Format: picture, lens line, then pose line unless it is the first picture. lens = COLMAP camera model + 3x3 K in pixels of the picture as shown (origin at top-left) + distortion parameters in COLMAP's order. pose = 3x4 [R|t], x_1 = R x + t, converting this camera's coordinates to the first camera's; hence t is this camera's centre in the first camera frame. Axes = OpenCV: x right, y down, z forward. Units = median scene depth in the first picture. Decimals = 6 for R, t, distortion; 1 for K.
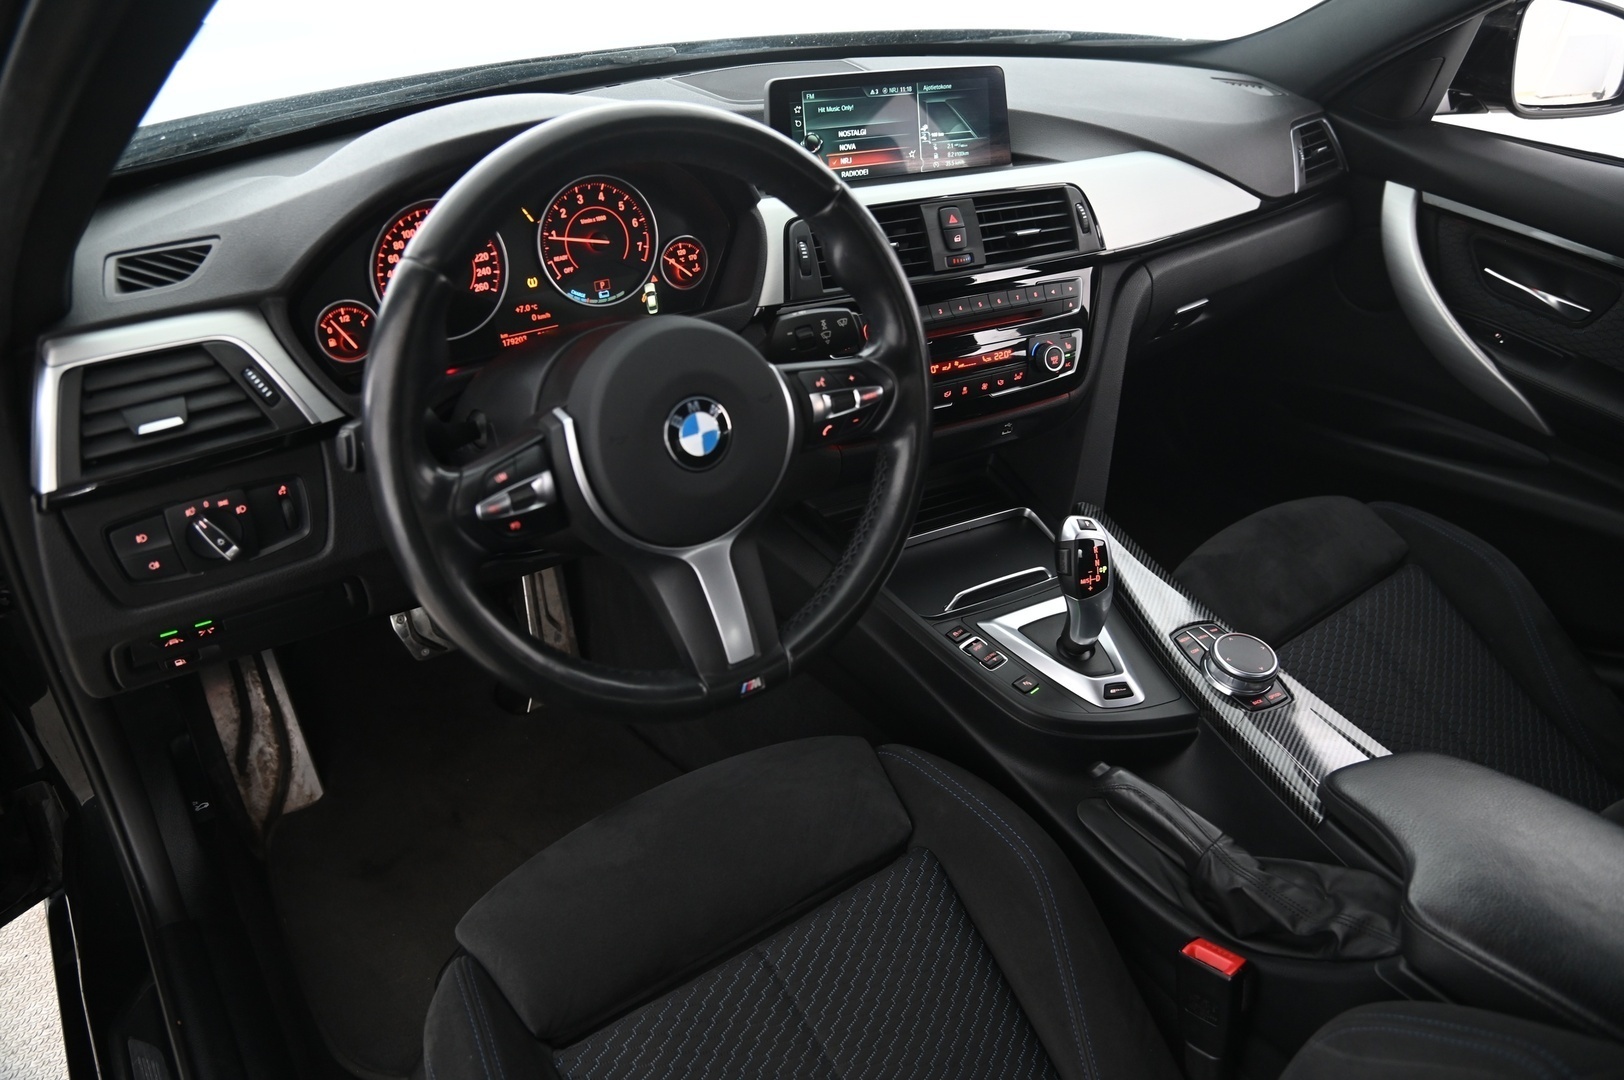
lens RADIAL K [[1088.5, 0, 830.6], [0, 1088.5, 566.2], [0, 0, 1]] dist [-0.113931, 0.062550]
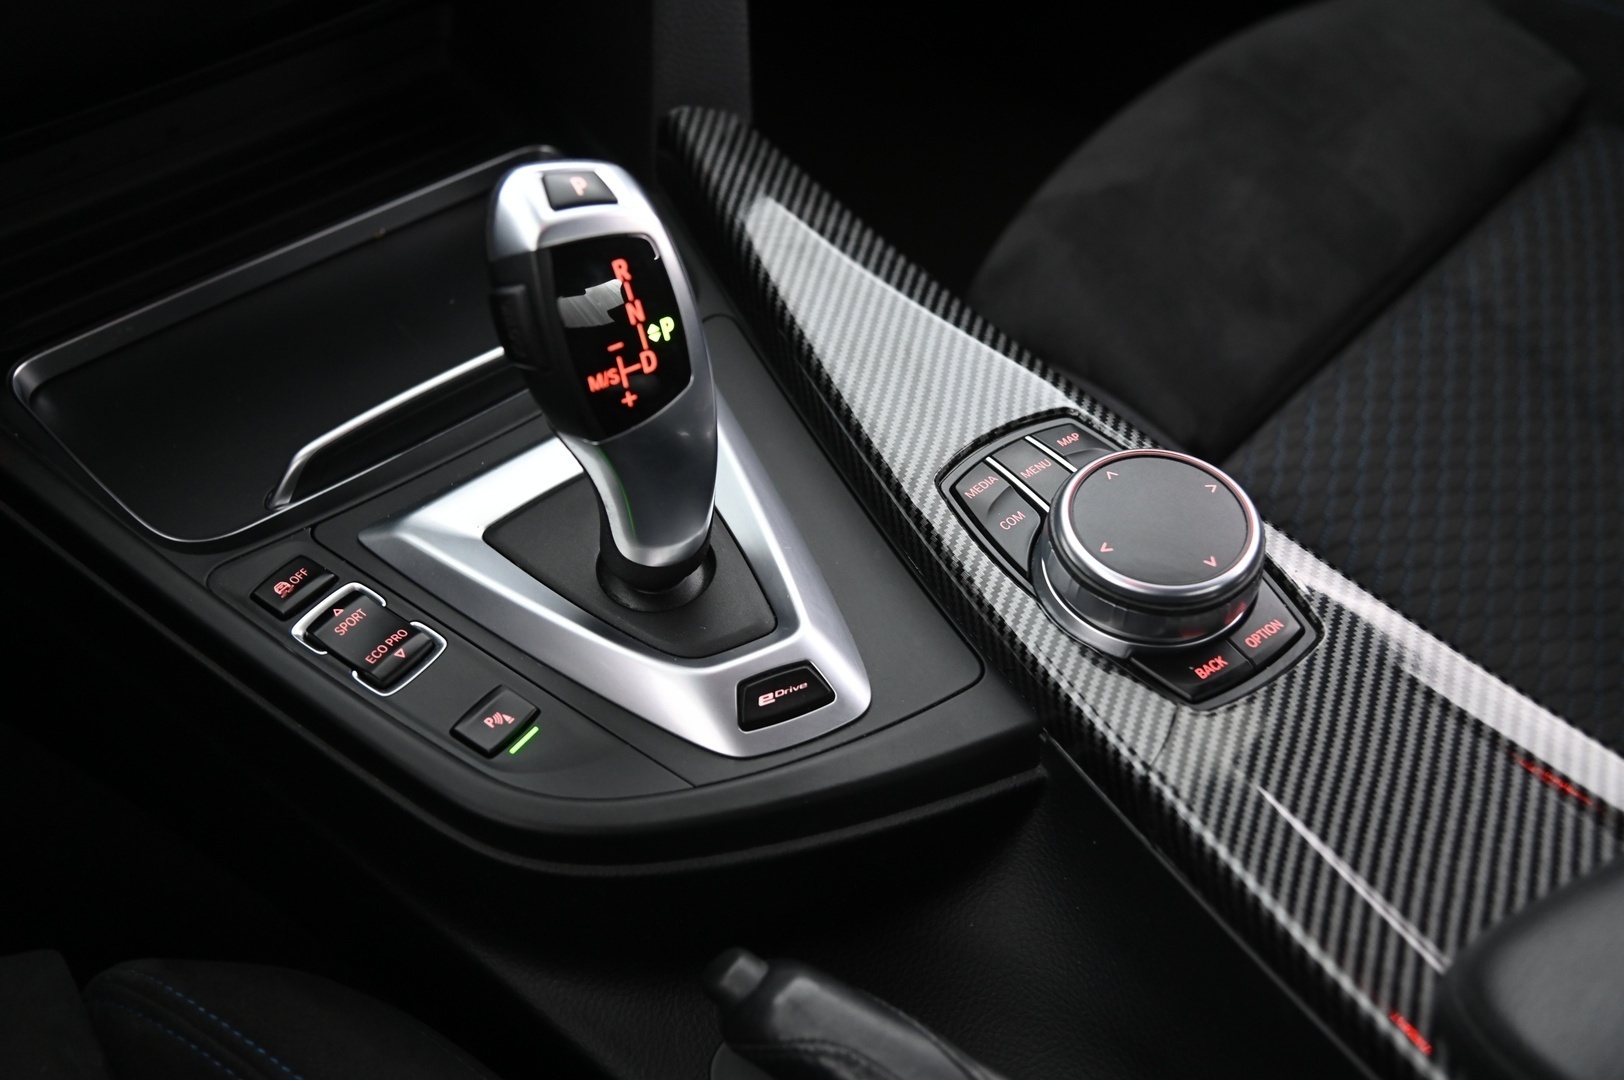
lens RADIAL K [[1712.1, 0, 812.0], [0, 1712.1, 540.0], [0, 0, 1]] dist [-0.007512, 0.204945]
pose [[0.980392, -0.174600, 0.091355, 0.244960], [0.156230, 0.971243, 0.179662, -0.019968], [-0.120097, -0.161867, 0.979477, 0.525933]]
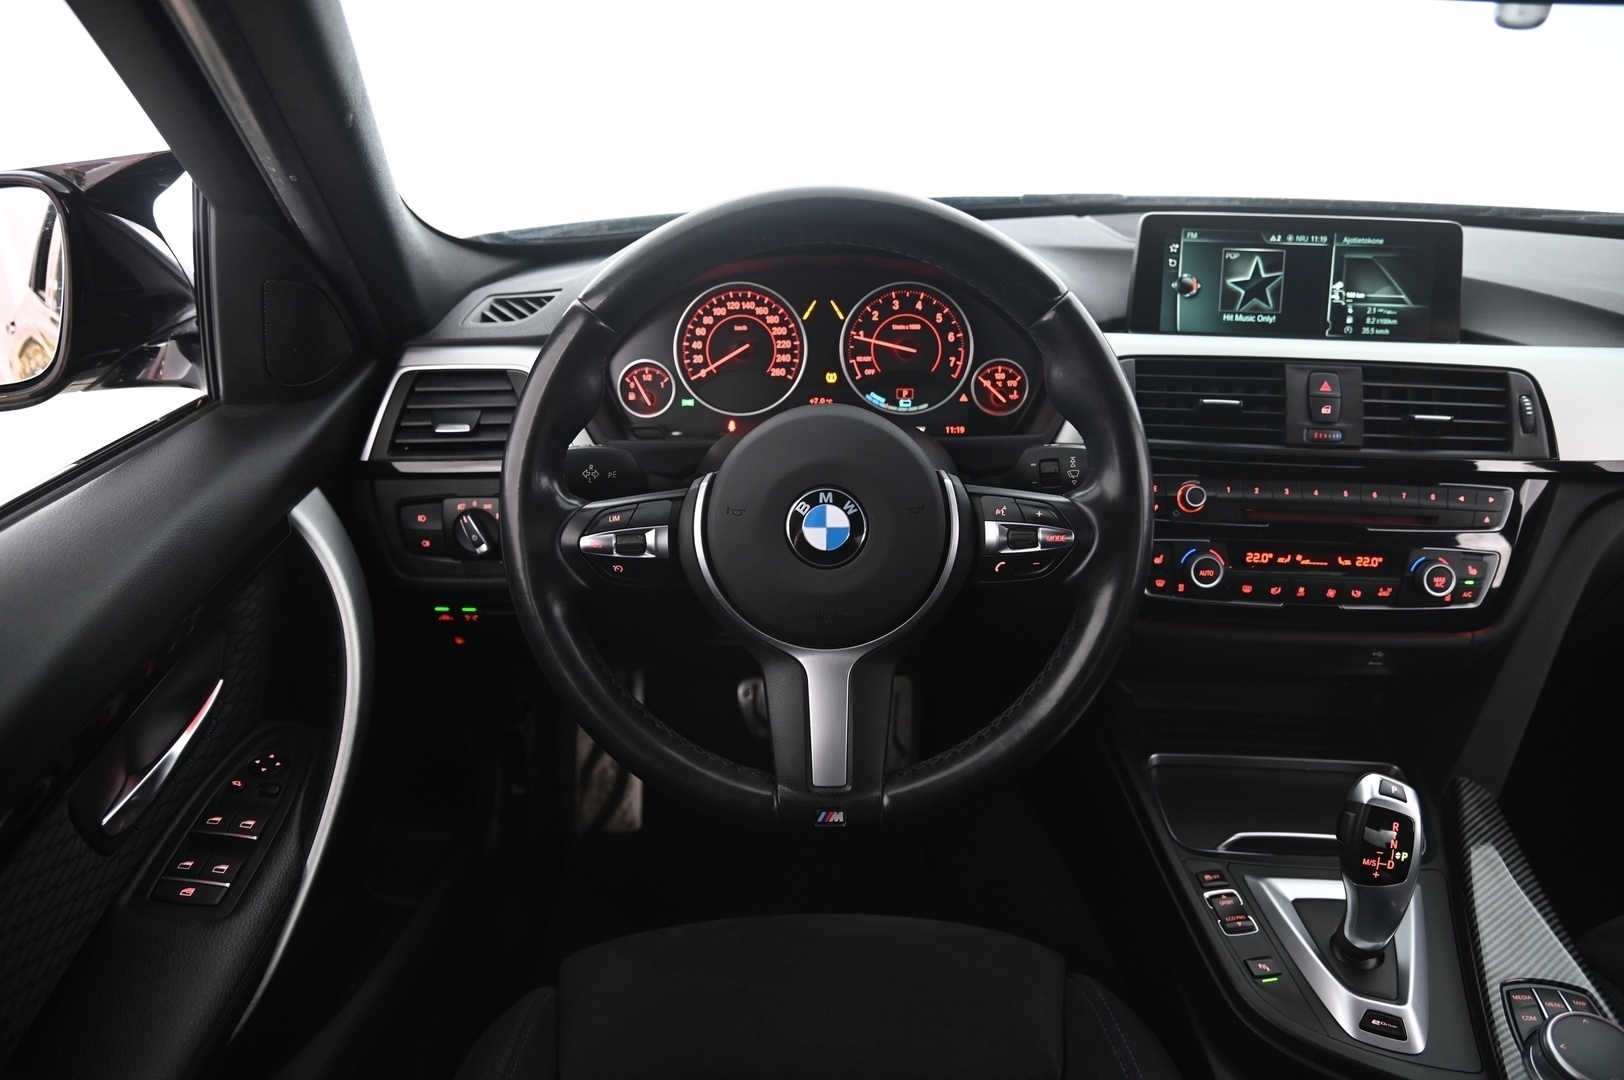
lens RADIAL K [[1088.5, 0, 830.6], [0, 1088.5, 566.2], [0, 0, 1]] dist [-0.113931, 0.062550]
pose [[0.821383, 0.213616, -0.528865, 0.275870], [-0.297345, 0.951625, -0.077433, -0.014111], [0.486740, 0.220857, 0.845166, 0.158063]]
